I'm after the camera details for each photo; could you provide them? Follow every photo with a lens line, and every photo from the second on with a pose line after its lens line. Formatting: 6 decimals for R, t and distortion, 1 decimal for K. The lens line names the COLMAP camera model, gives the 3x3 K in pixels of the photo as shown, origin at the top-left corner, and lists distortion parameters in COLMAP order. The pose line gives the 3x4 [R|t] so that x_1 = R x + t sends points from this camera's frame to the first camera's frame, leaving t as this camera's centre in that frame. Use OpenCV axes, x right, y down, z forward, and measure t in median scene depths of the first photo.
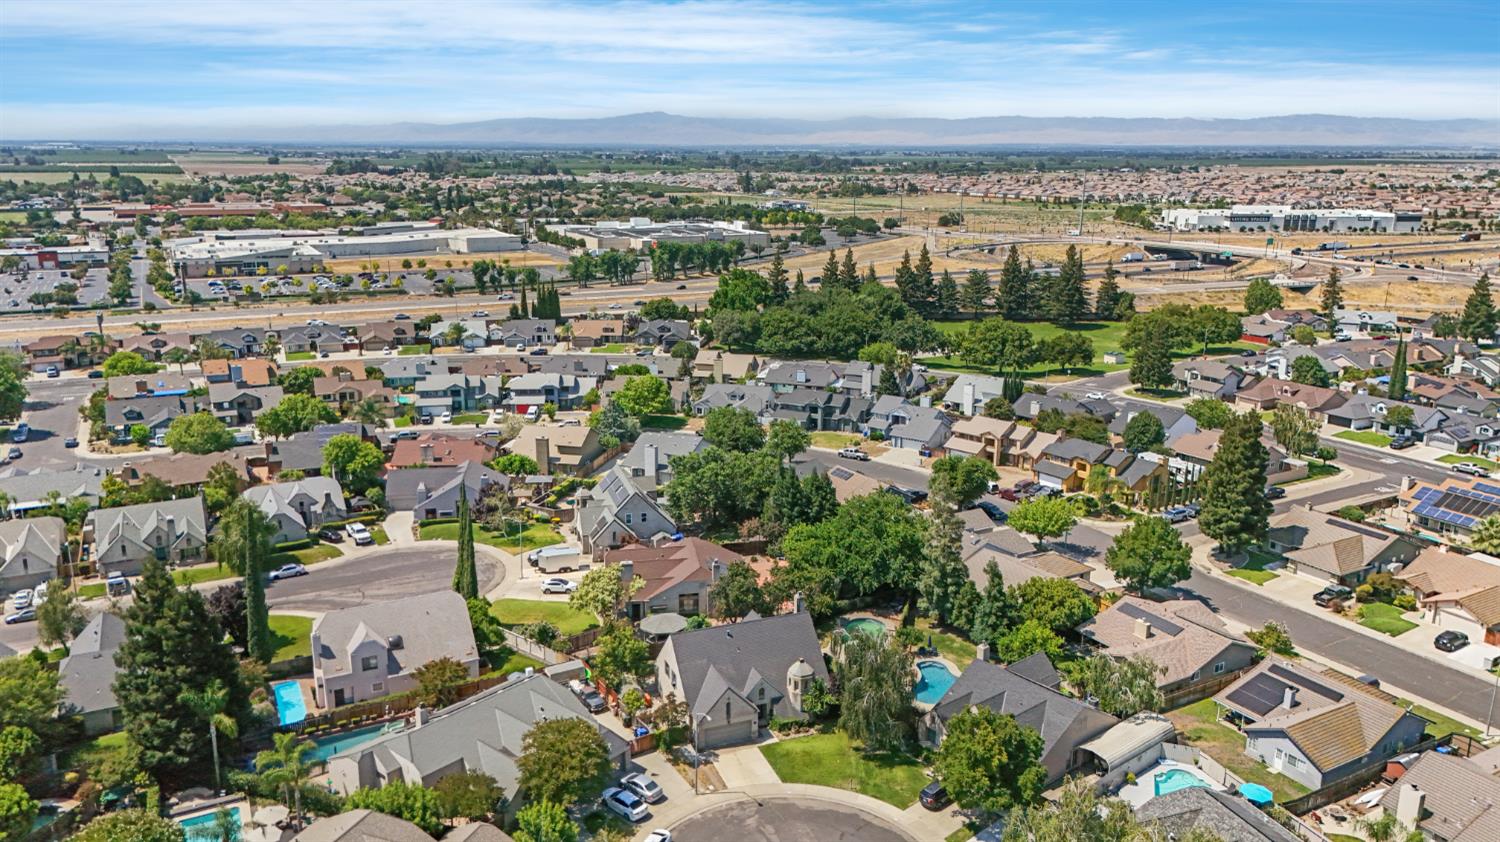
lens RADIAL K [[1106.2, 0, 759.5], [0, 1106.2, 476.1], [0, 0, 1]] dist [0.079822, -0.067245]
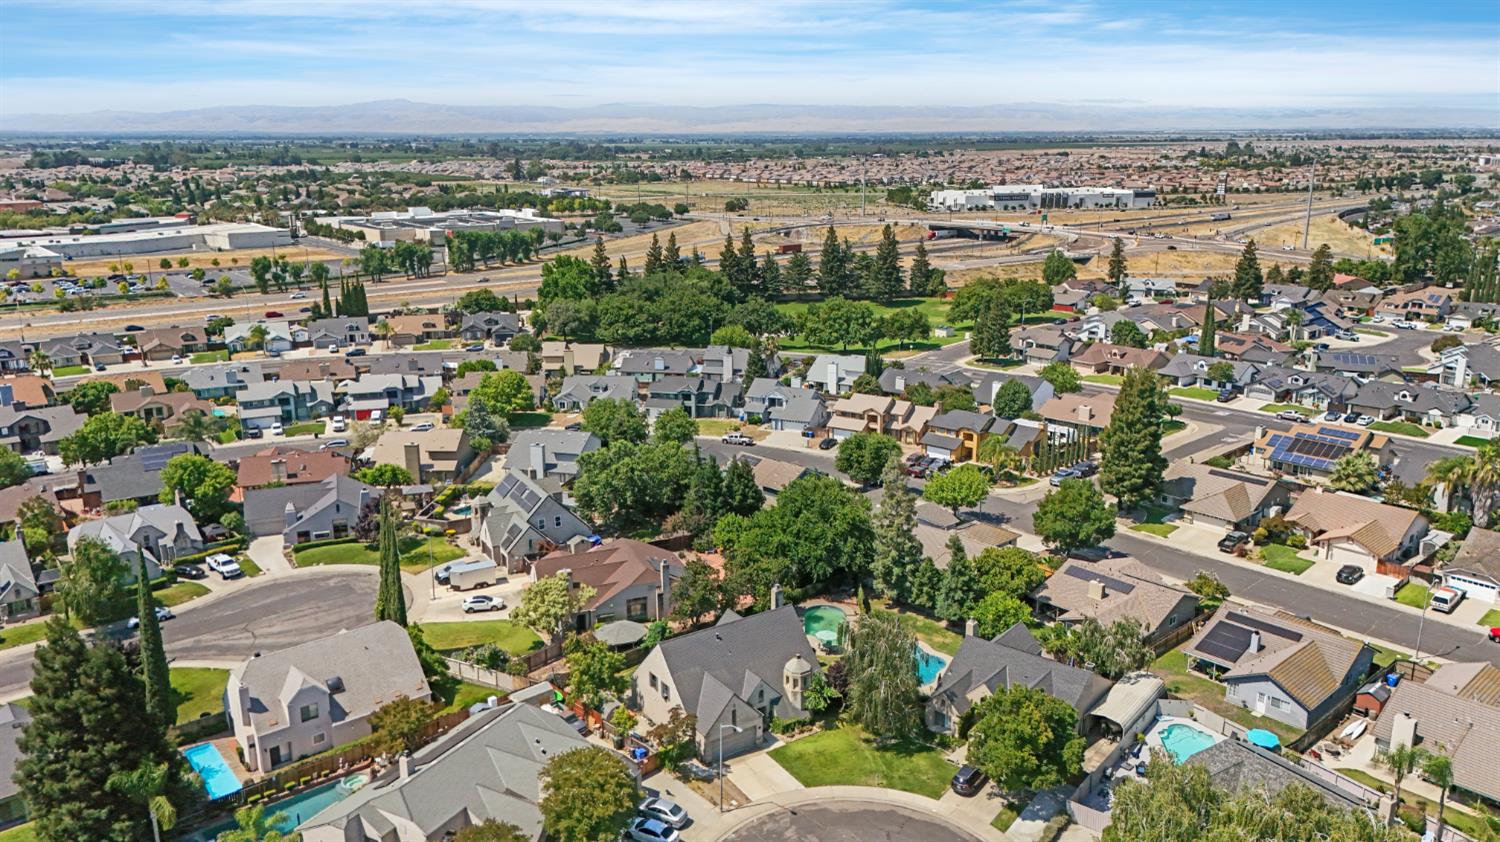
lens RADIAL K [[1106.2, 0, 765.3], [0, 1106.2, 449.7], [0, 0, 1]] dist [0.079822, -0.067245]
pose [[0.976671, -0.068177, 0.203633, -0.100922], [0.070531, 0.997500, -0.004315, -0.005396], [-0.202830, 0.018577, 0.979038, 0.039313]]
